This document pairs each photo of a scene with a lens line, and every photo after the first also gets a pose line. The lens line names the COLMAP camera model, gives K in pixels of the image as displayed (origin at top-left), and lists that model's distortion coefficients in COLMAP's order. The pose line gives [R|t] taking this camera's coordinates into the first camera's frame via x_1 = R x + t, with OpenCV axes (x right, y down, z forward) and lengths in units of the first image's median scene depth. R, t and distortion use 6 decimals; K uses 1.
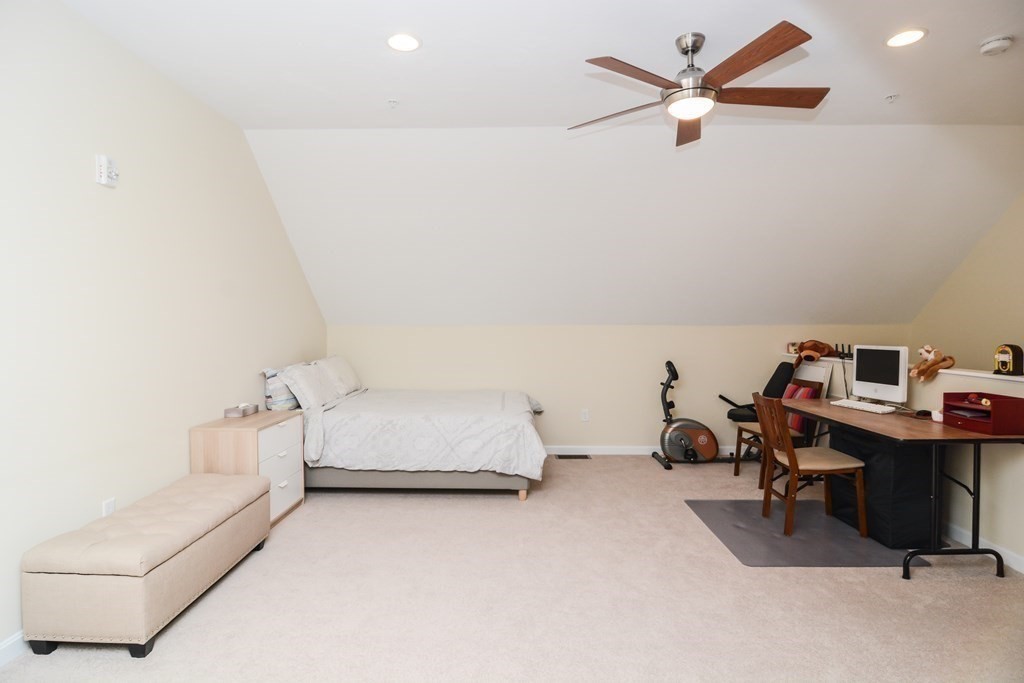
lens RADIAL K [[555.2, 0, 504.9], [0, 555.2, 342.5], [0, 0, 1]] dist [-0.007546, -0.008219]
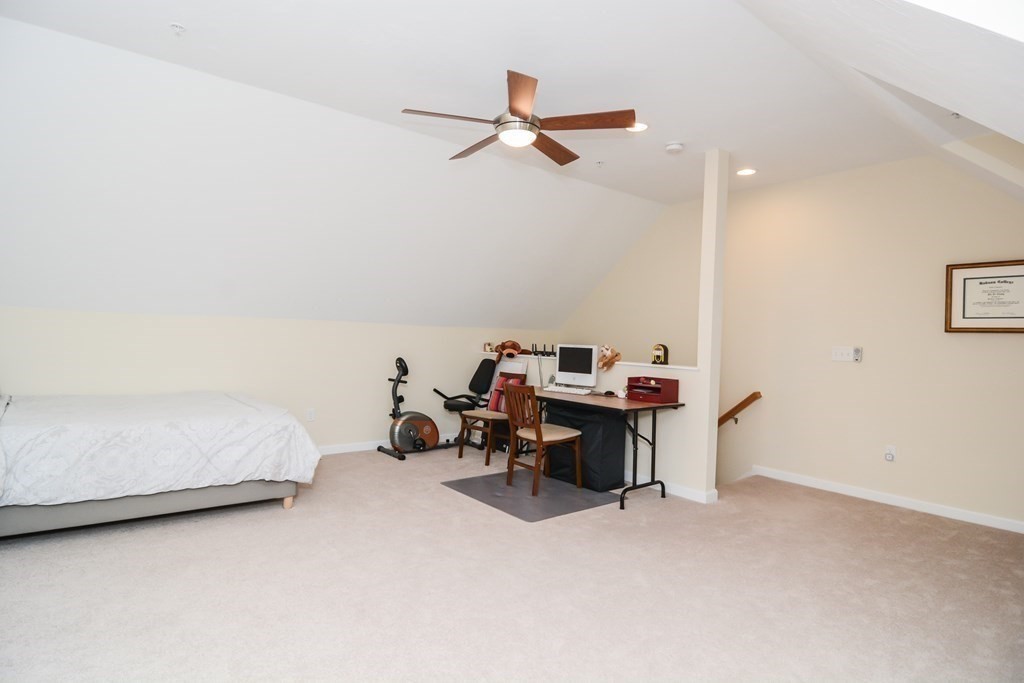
lens RADIAL K [[555.2, 0, 511.4], [0, 555.2, 342.4], [0, 0, 1]] dist [-0.007546, -0.008219]
pose [[0.763942, 0.020347, 0.644965, -0.286628], [-0.015581, 0.999793, -0.013085, 0.018559], [-0.645097, -0.000053, 0.764100, 0.070433]]
